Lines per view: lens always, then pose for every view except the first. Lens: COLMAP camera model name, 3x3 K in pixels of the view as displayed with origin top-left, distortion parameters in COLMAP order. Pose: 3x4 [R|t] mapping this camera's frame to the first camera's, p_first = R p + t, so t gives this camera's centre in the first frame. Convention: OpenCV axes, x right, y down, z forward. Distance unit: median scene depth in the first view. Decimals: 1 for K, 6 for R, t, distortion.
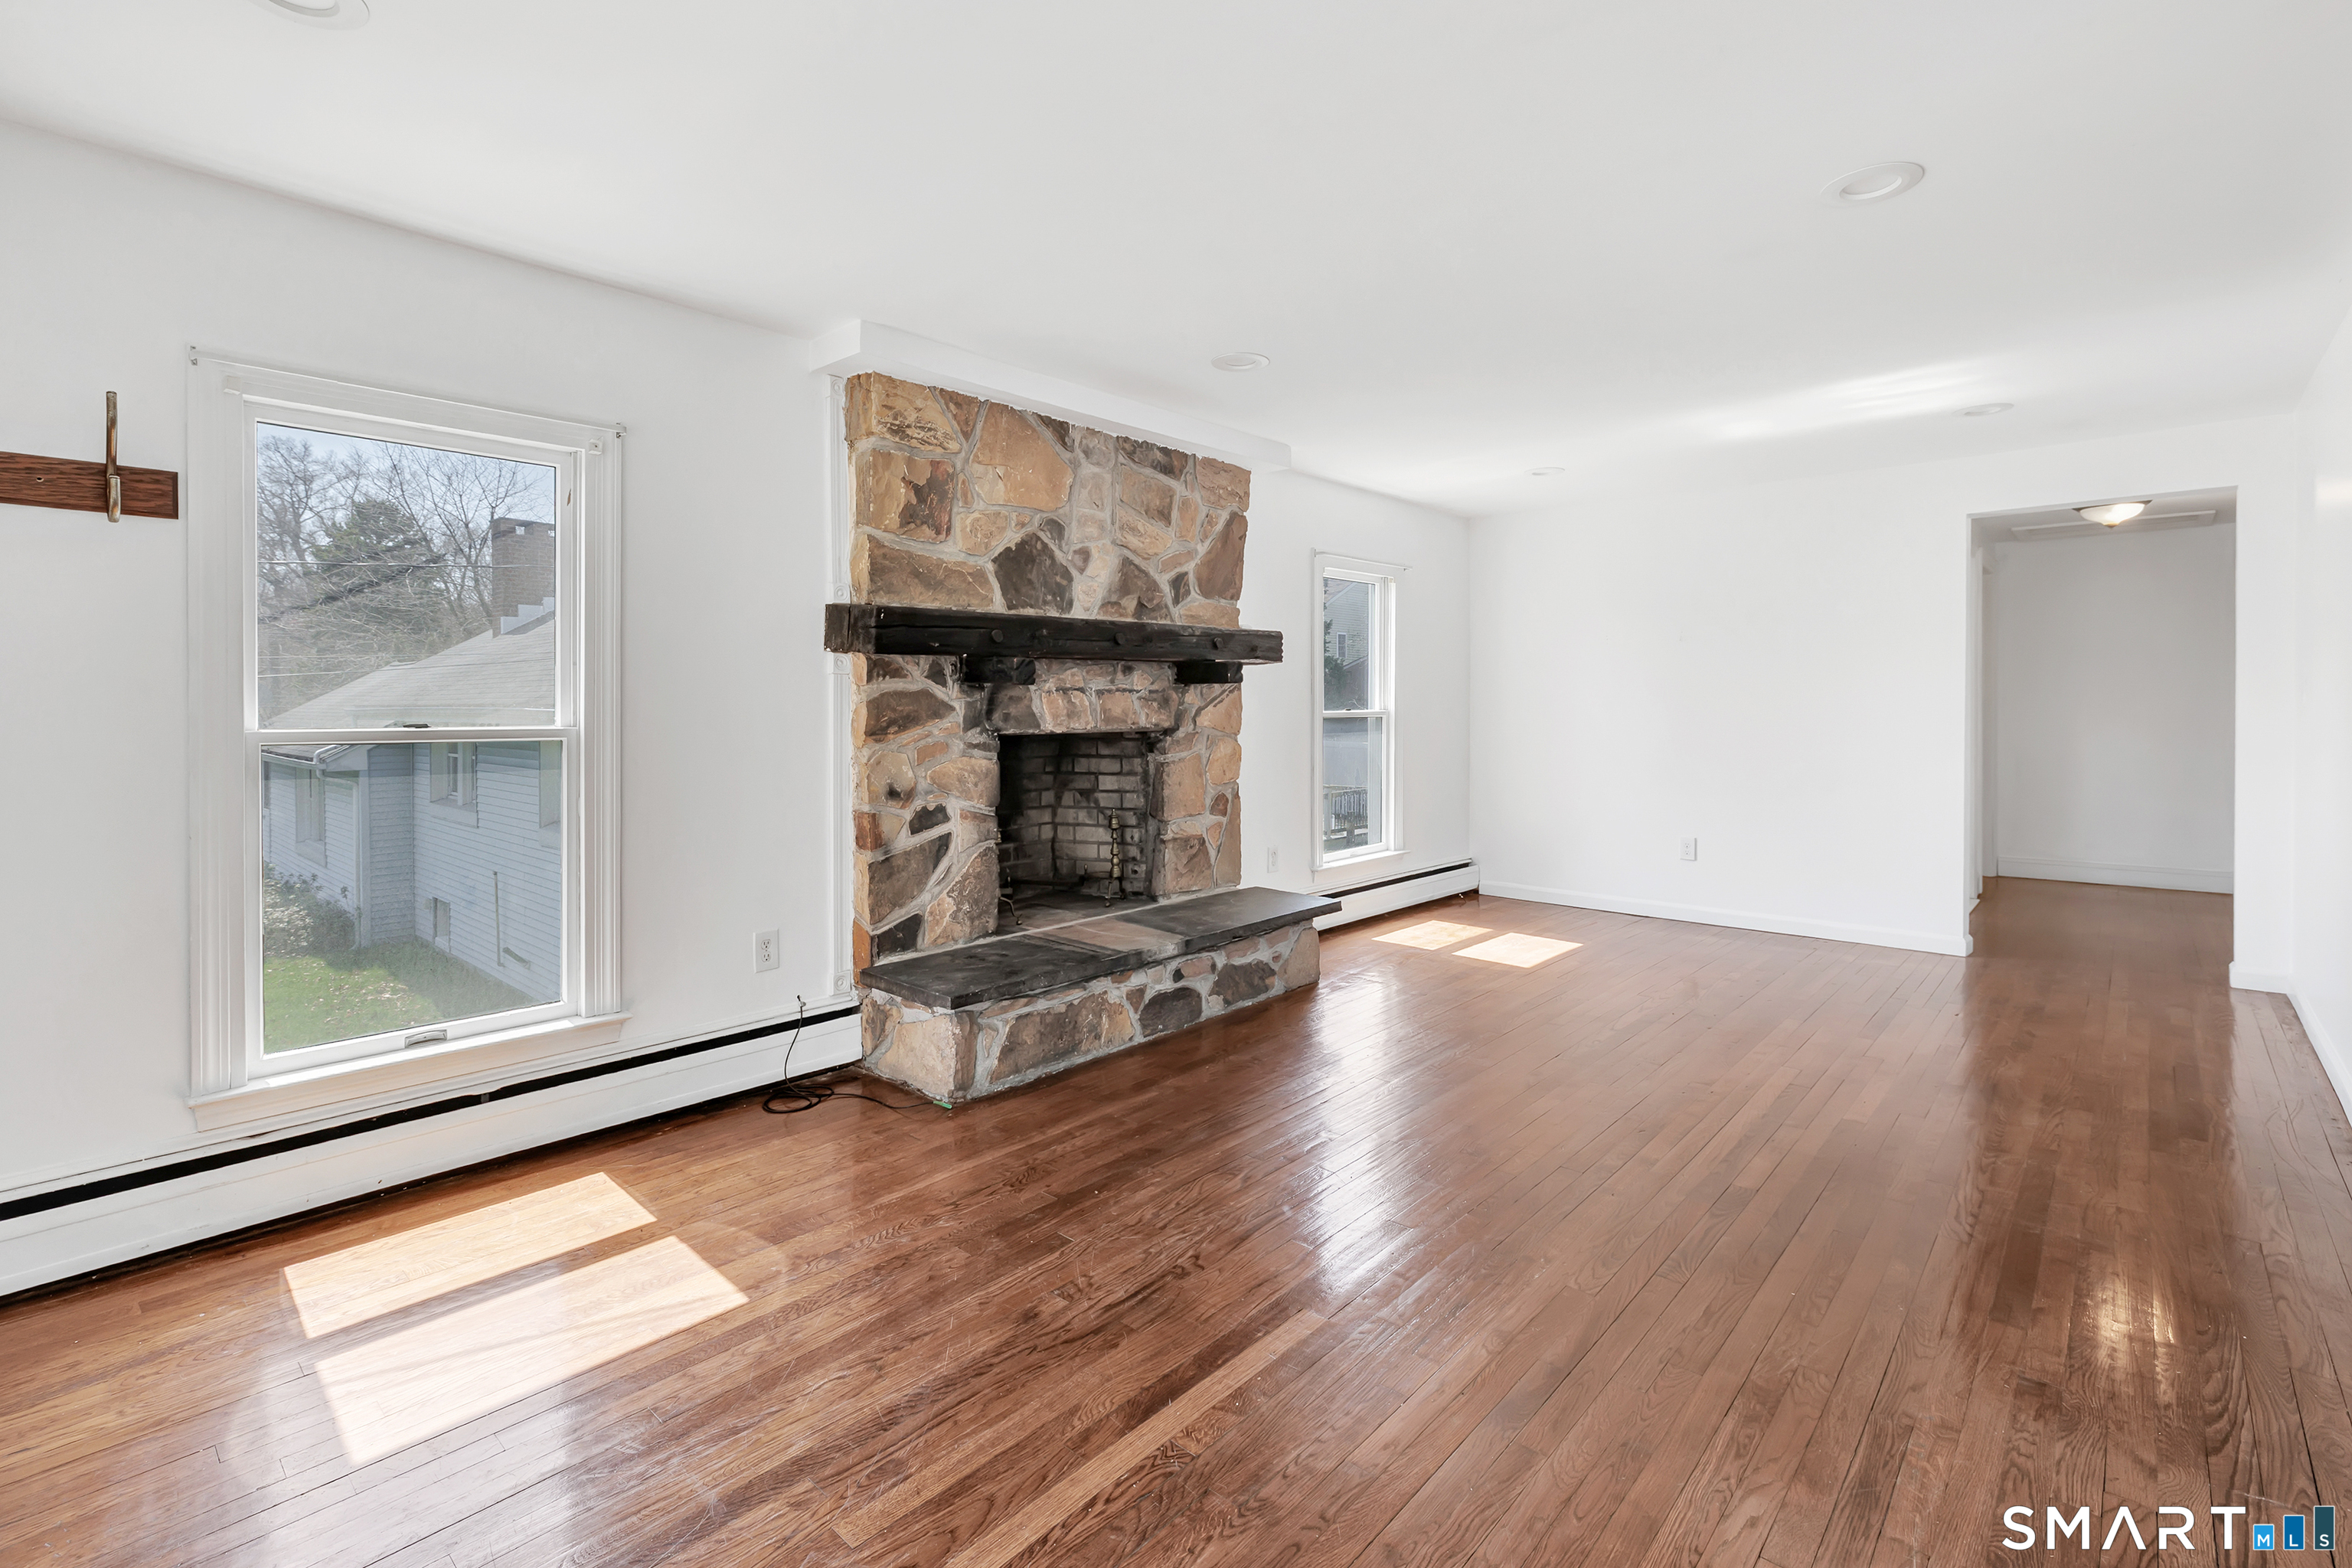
lens RADIAL K [[1059.5, 0, 1187.5], [0, 1059.5, 695.9], [0, 0, 1]] dist [-0.001920, -0.000240]
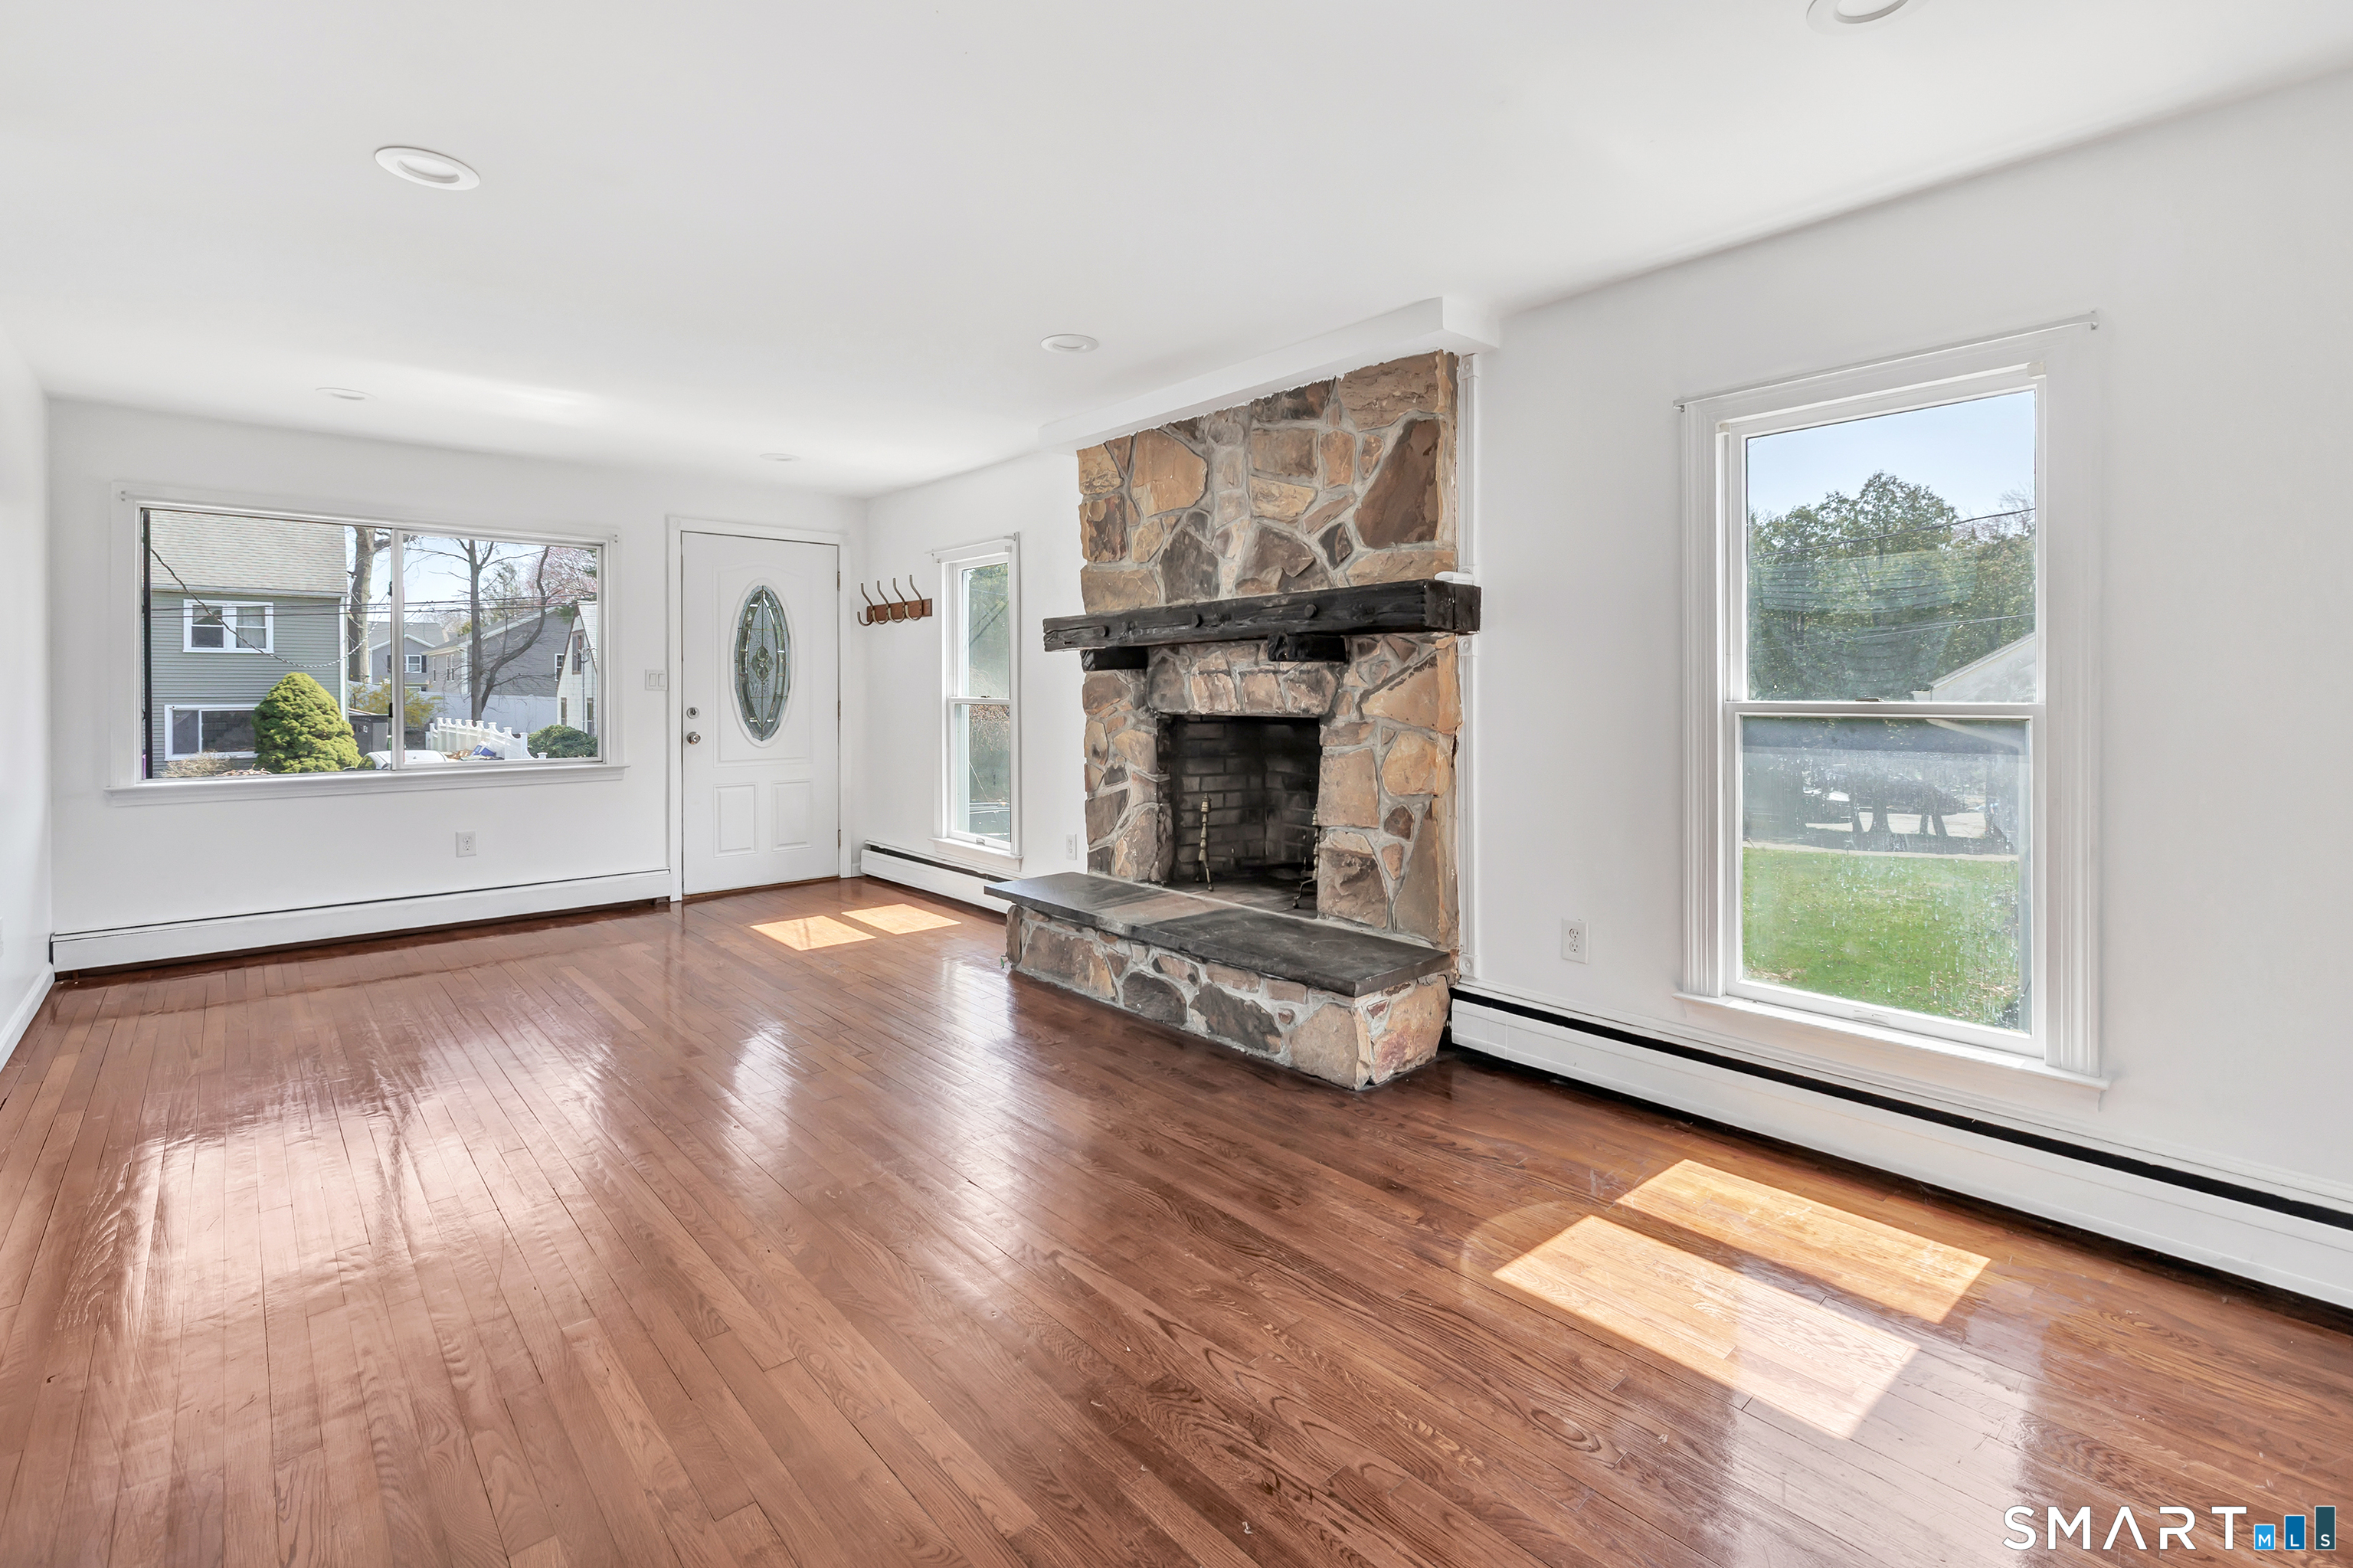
lens RADIAL K [[1059.9, 0, 1188.0], [0, 1059.9, 695.9], [0, 0, 1]] dist [-0.001920, -0.000240]
pose [[-0.102429, 0.001957, -0.994738, 0.891216], [0.000881, 0.999998, 0.001877, 0.014439], [0.994740, -0.000684, -0.102430, 1.054659]]
